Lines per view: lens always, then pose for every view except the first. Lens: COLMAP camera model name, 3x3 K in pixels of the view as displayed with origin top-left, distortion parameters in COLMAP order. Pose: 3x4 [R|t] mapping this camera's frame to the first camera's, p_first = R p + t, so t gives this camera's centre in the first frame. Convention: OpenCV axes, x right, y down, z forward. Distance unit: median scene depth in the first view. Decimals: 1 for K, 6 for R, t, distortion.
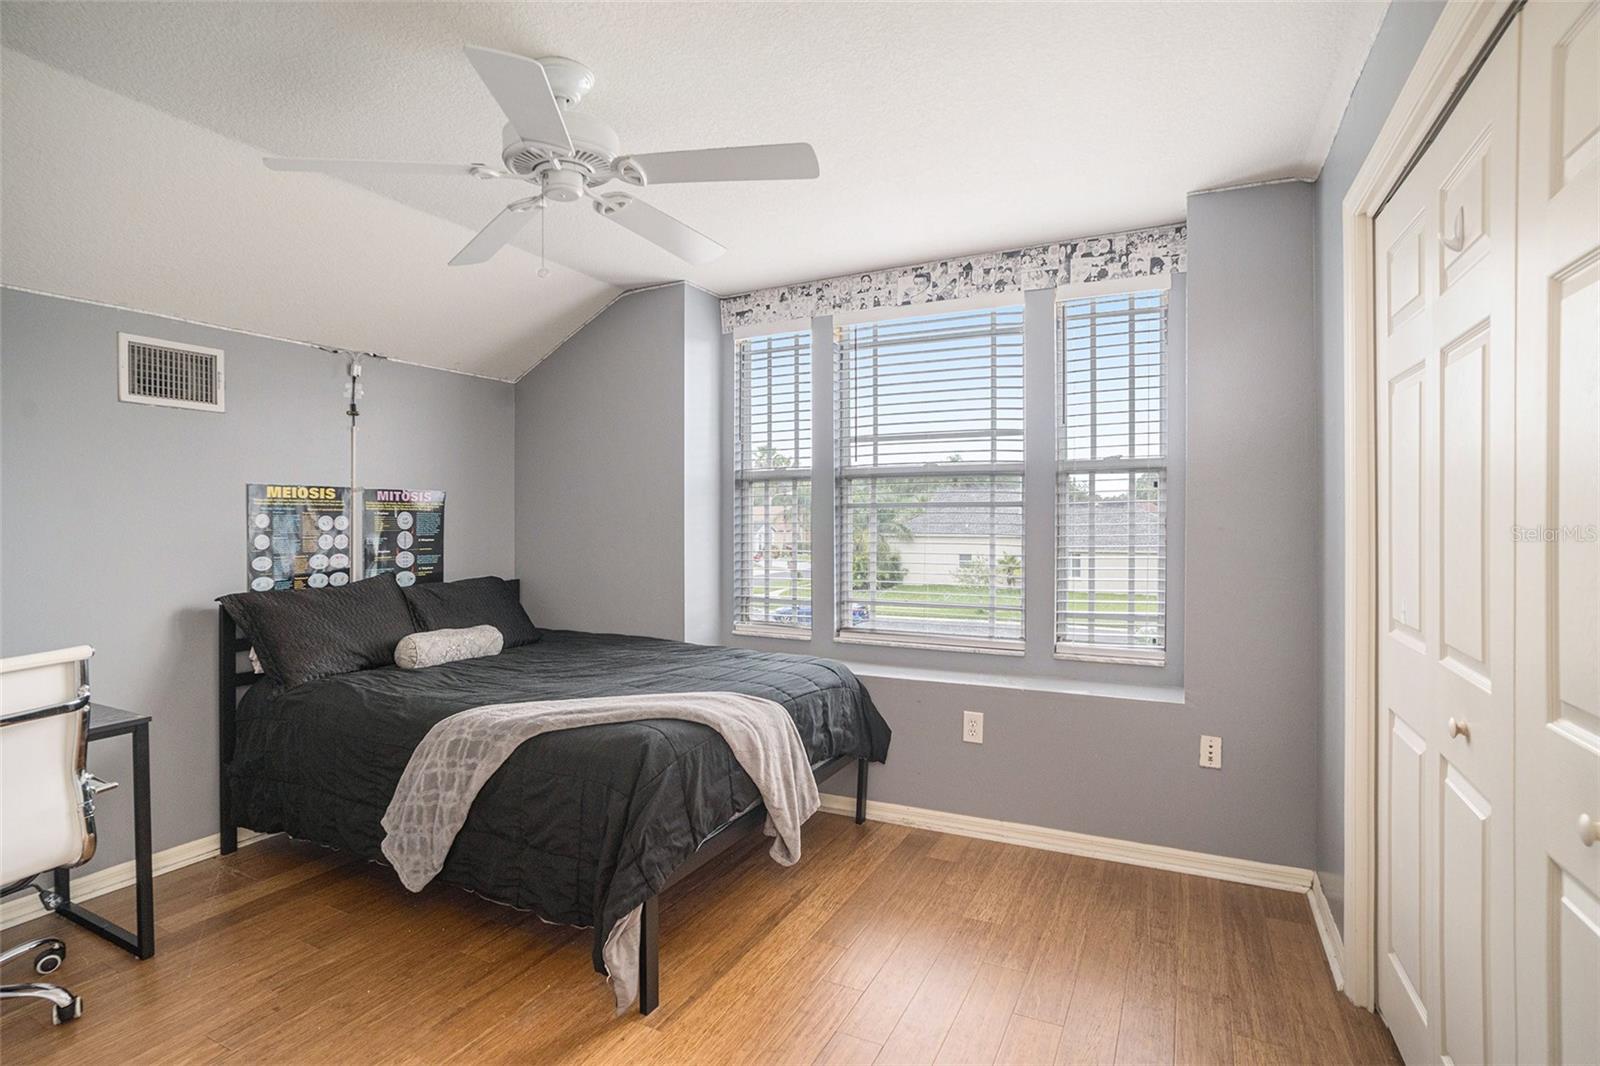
lens RADIAL K [[794.1, 0, 798.4], [0, 794.1, 522.1], [0, 0, 1]] dist [-0.037466, 0.001303]
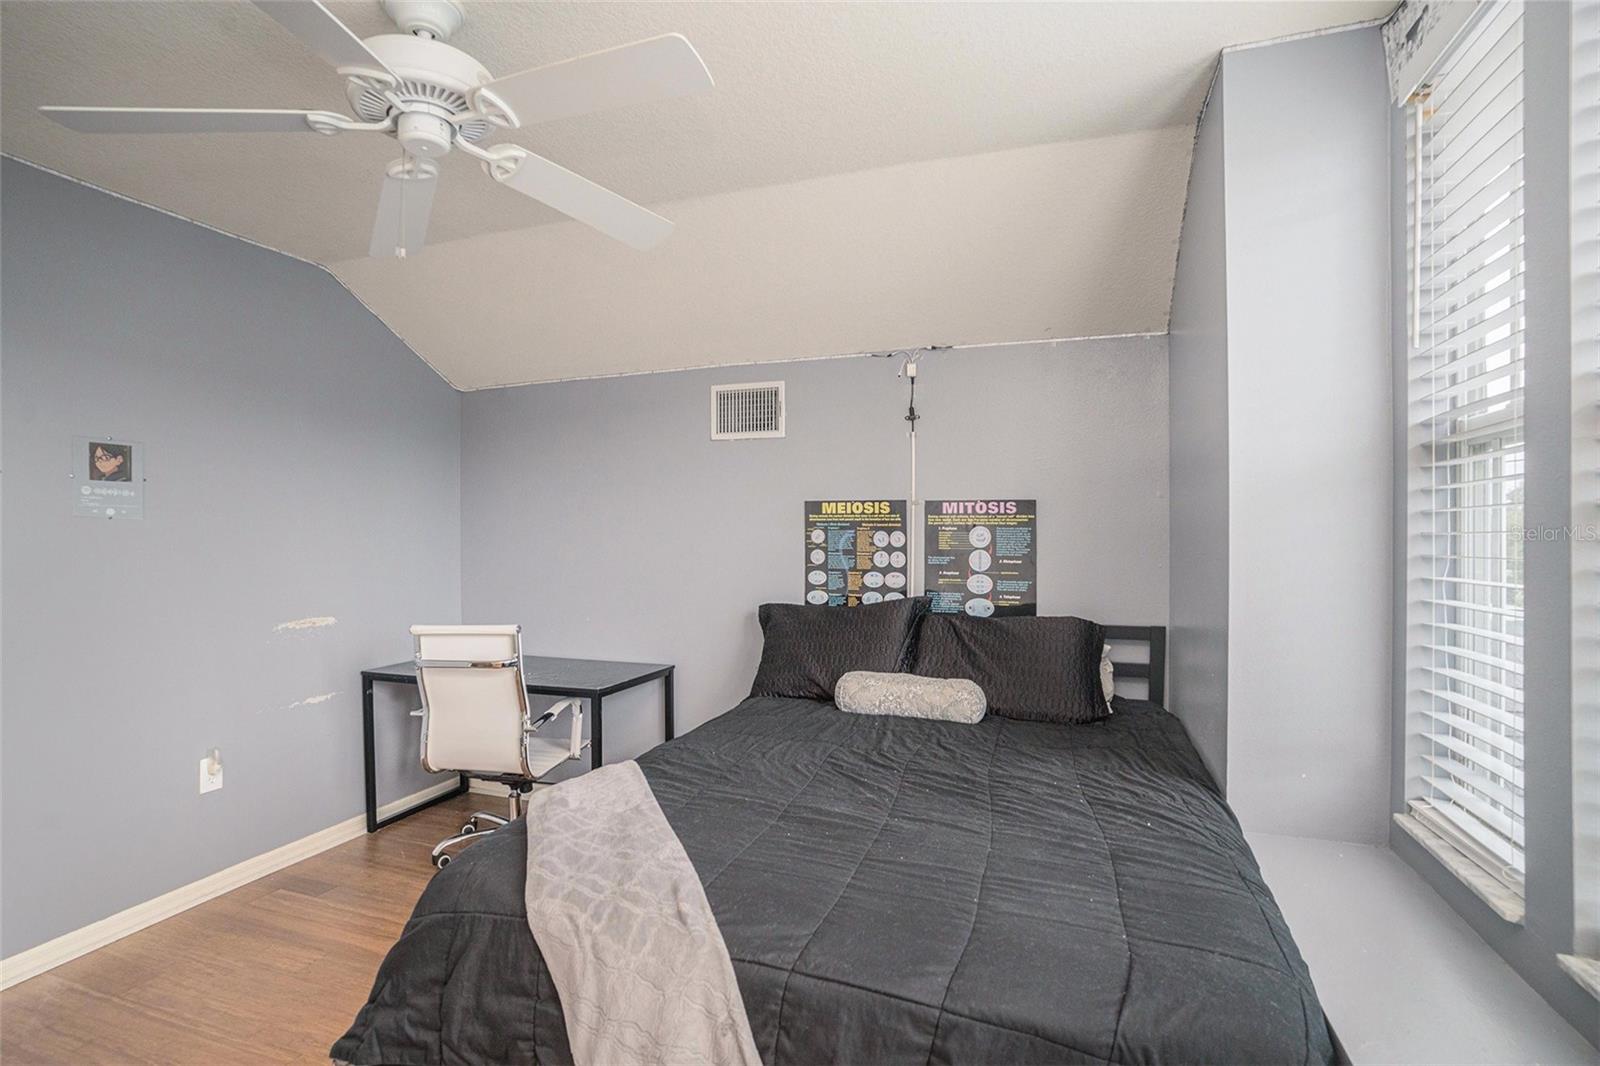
lens RADIAL K [[794.1, 0, 798.4], [0, 794.1, 522.1], [0, 0, 1]] dist [-0.037466, 0.001303]
pose [[0.132746, -0.019086, -0.990966, 0.326878], [-0.007797, 0.999764, -0.020300, 0.000970], [0.991119, 0.010422, 0.132566, 0.770091]]
